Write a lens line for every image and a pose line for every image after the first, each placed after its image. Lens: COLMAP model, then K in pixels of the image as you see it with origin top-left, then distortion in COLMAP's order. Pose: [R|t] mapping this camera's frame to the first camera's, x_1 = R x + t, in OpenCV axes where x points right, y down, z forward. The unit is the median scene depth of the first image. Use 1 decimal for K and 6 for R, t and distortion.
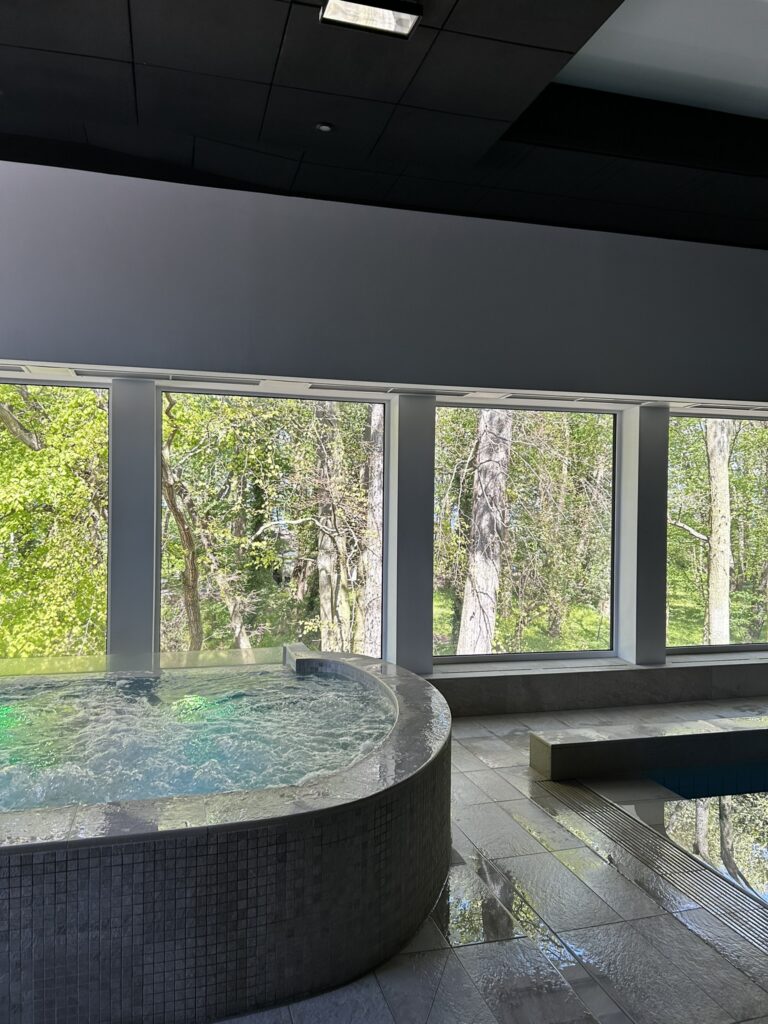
lens RADIAL K [[771.2, 0, 384.7], [0, 771.2, 511.9], [0, 0, 1]] dist [0.000330, 0.000751]
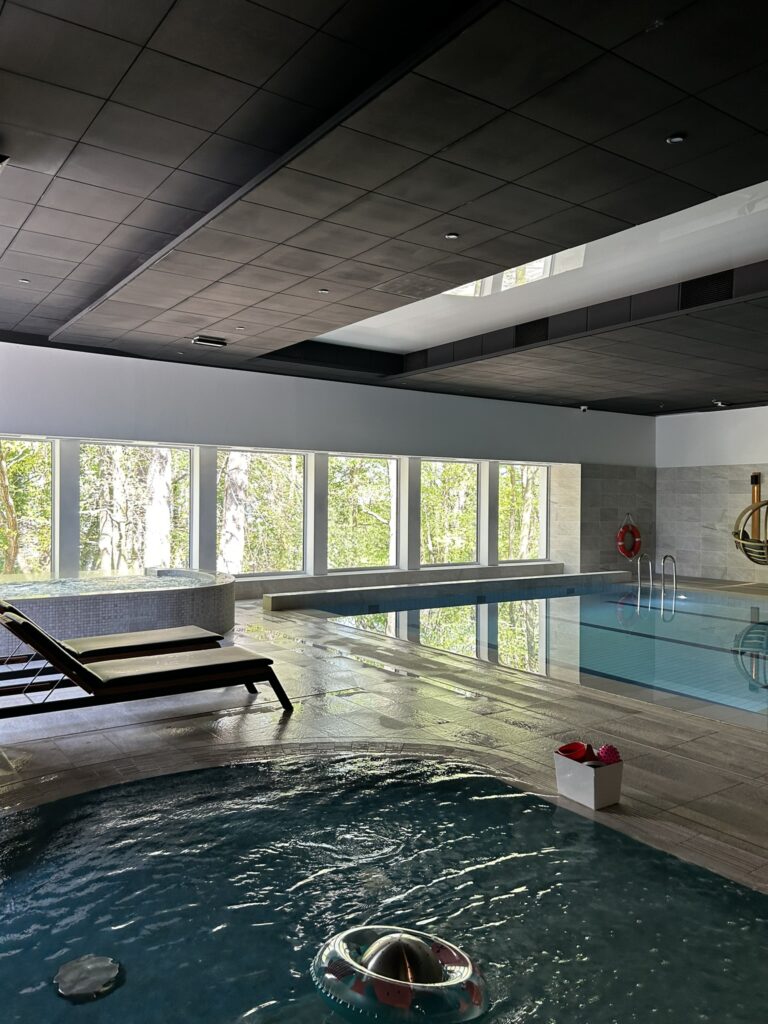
lens RADIAL K [[771.2, 0, 387.1], [0, 771.2, 507.9], [0, 0, 1]] dist [0.000330, 0.000751]
pose [[0.941262, -0.005406, 0.337634, -0.234203], [0.004118, 0.999981, 0.004532, 0.005839], [-0.337652, -0.002875, 0.941267, -1.271870]]
